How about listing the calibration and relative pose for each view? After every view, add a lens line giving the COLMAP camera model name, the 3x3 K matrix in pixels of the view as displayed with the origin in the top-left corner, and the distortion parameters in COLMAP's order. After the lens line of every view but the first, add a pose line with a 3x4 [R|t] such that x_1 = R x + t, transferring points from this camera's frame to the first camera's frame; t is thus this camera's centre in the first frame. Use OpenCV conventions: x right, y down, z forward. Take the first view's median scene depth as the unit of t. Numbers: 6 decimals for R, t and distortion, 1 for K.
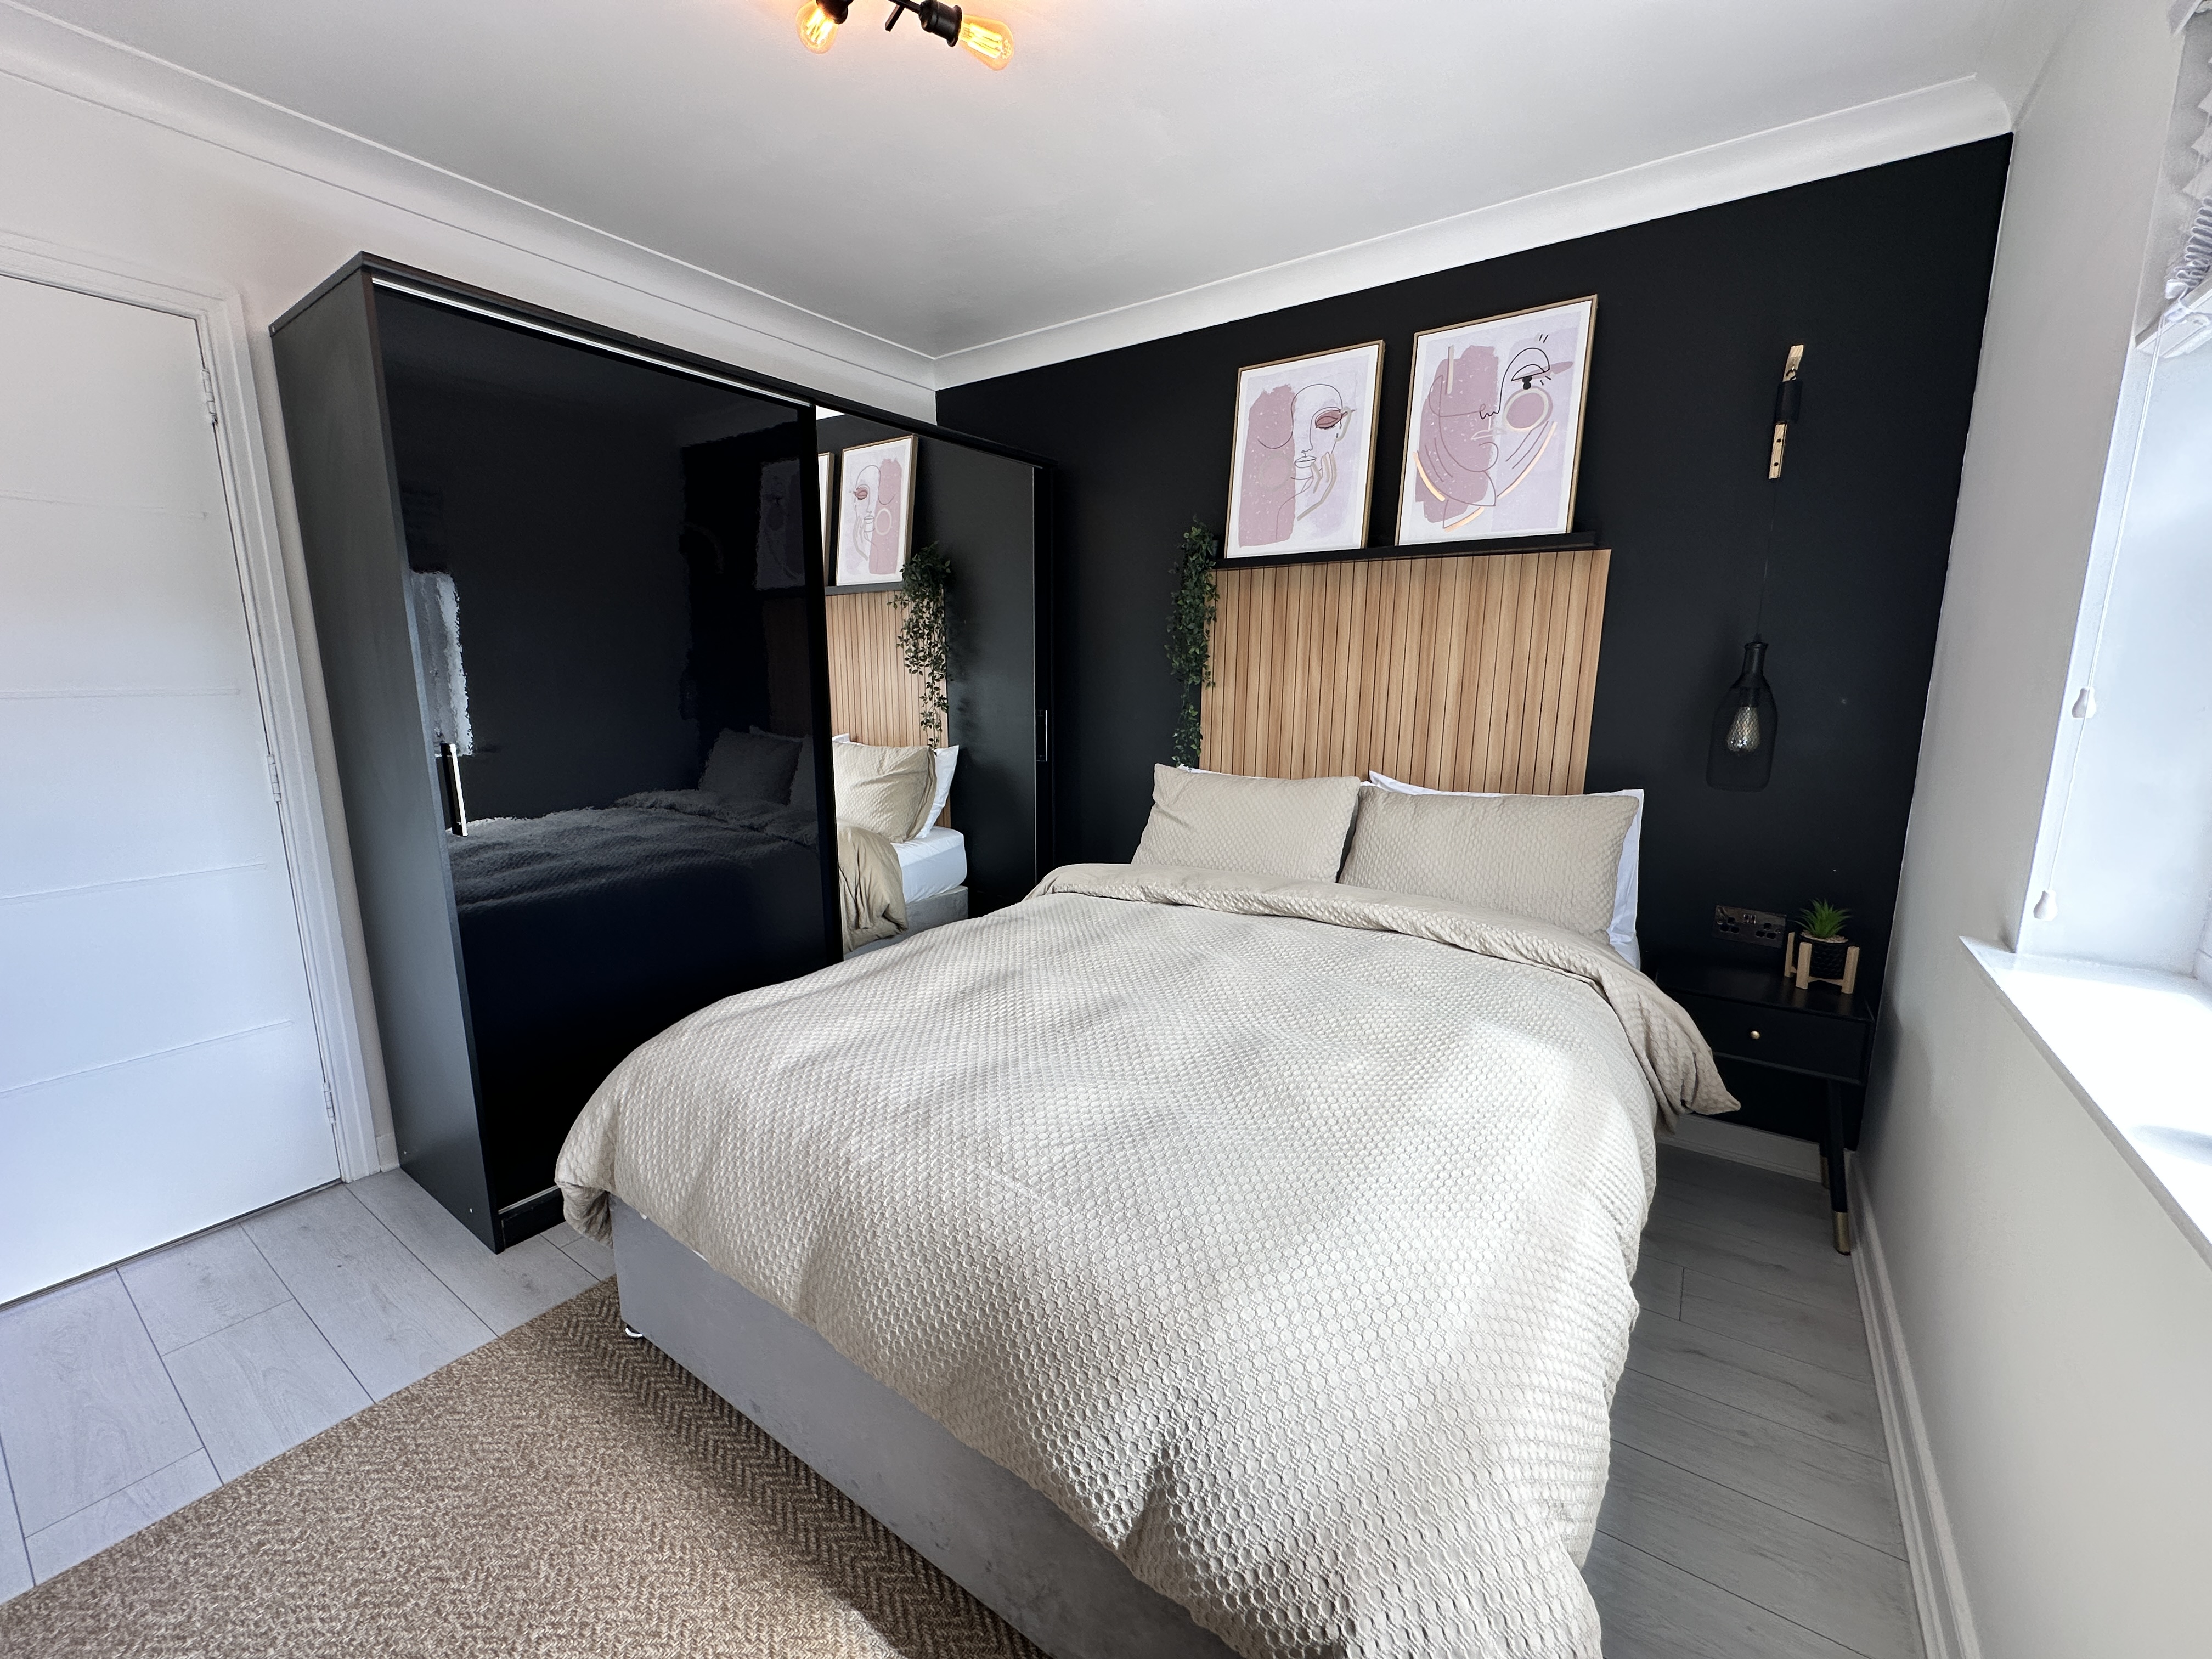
lens RADIAL K [[885.3, 0, 1102.5], [0, 885.3, 826.4], [0, 0, 1]] dist [-0.002668, 0.000088]
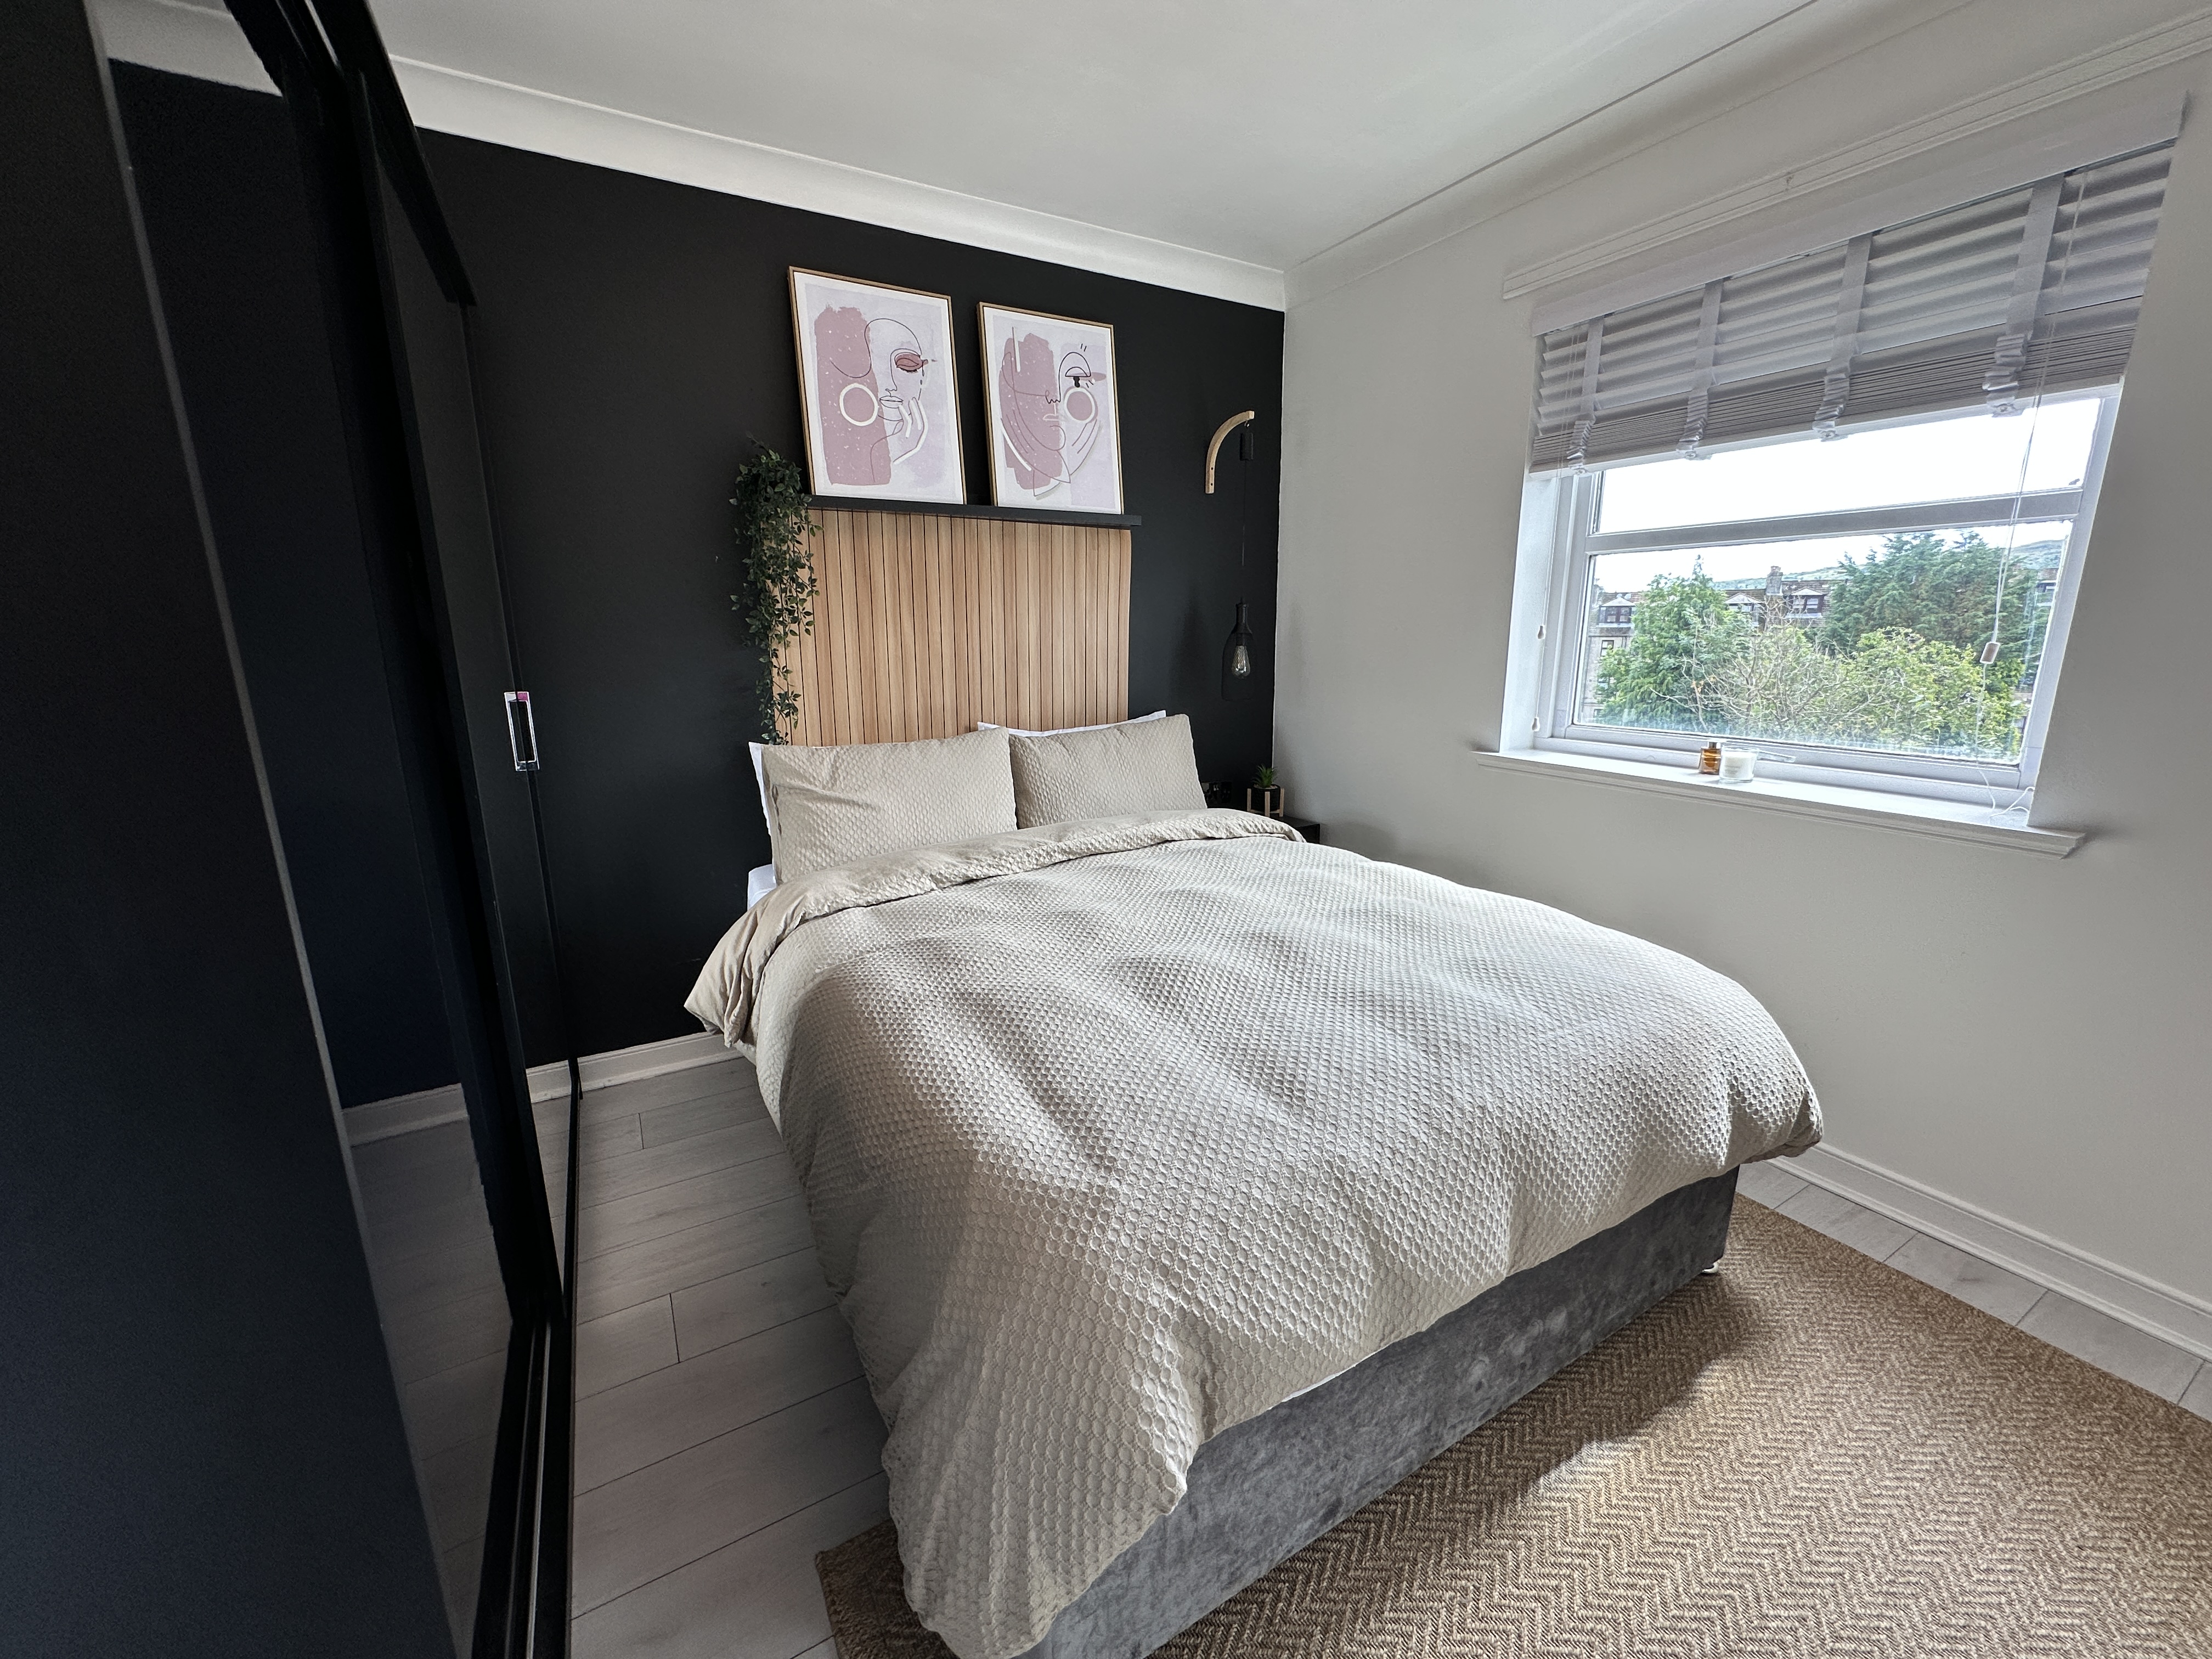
lens RADIAL K [[885.3, 0, 1104.8], [0, 885.3, 828.2], [0, 0, 1]] dist [-0.002668, 0.000088]
pose [[0.425444, -0.206525, 0.881104, -0.641484], [0.170601, 0.974459, 0.146032, -0.075093], [-0.888759, 0.088189, 0.449811, 0.448495]]
